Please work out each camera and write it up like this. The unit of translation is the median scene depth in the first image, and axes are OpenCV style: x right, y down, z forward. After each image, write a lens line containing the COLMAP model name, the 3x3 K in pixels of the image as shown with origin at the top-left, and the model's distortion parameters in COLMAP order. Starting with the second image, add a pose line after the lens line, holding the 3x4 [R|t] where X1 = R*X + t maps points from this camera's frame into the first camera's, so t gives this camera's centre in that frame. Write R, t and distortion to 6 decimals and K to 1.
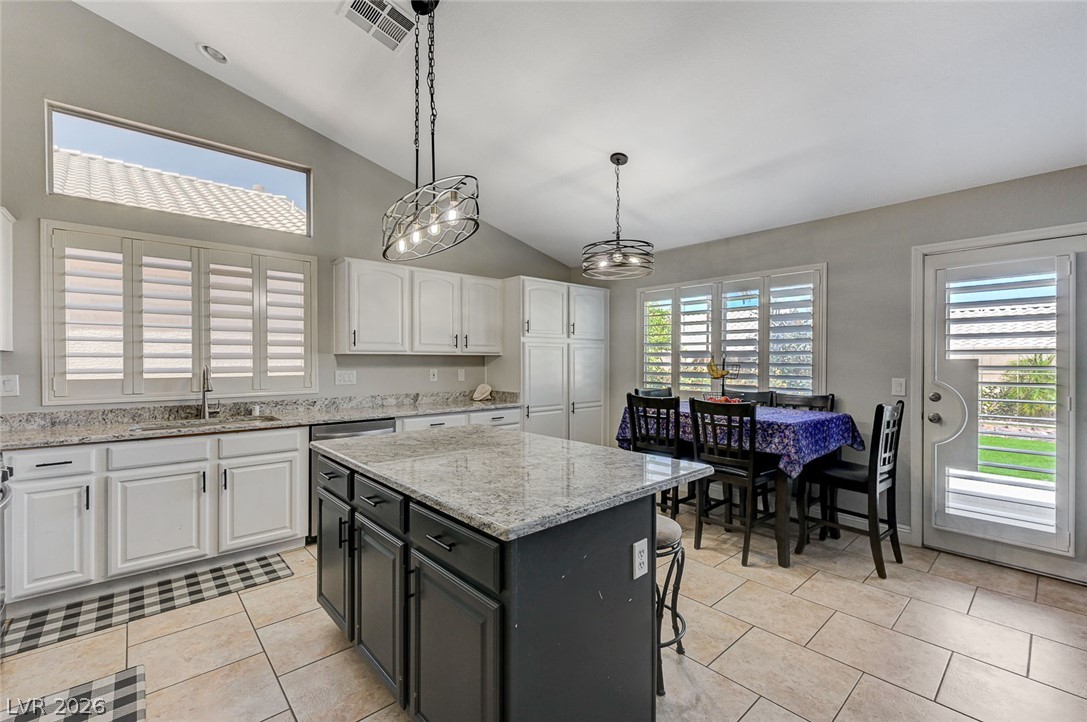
lens RADIAL K [[480.0, 0, 543.5], [0, 480.0, 361.0], [0, 0, 1]] dist [0.002497, 0.000117]
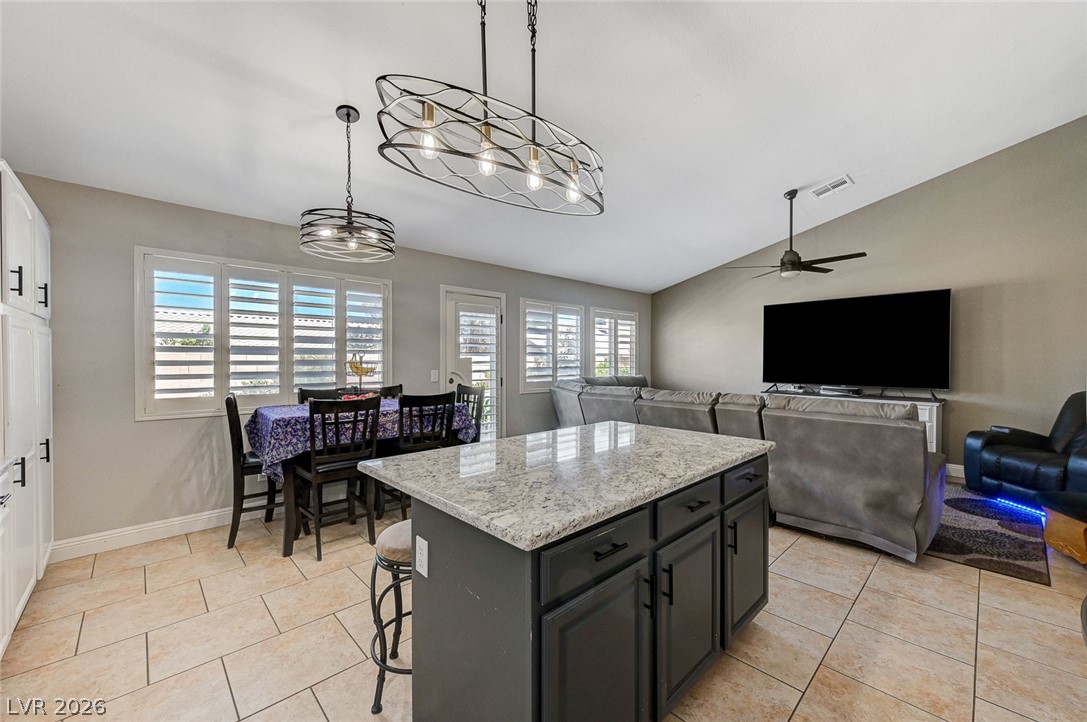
lens RADIAL K [[426.1, 0, 549.7], [0, 426.1, 366.4], [0, 0, 1]] dist [0.000252, 0.000119]
pose [[-0.050039, -0.020158, 0.998544, -0.542376], [-0.002752, 0.999795, 0.020046, -0.002698], [-0.998743, -0.001745, -0.050084, 0.624409]]
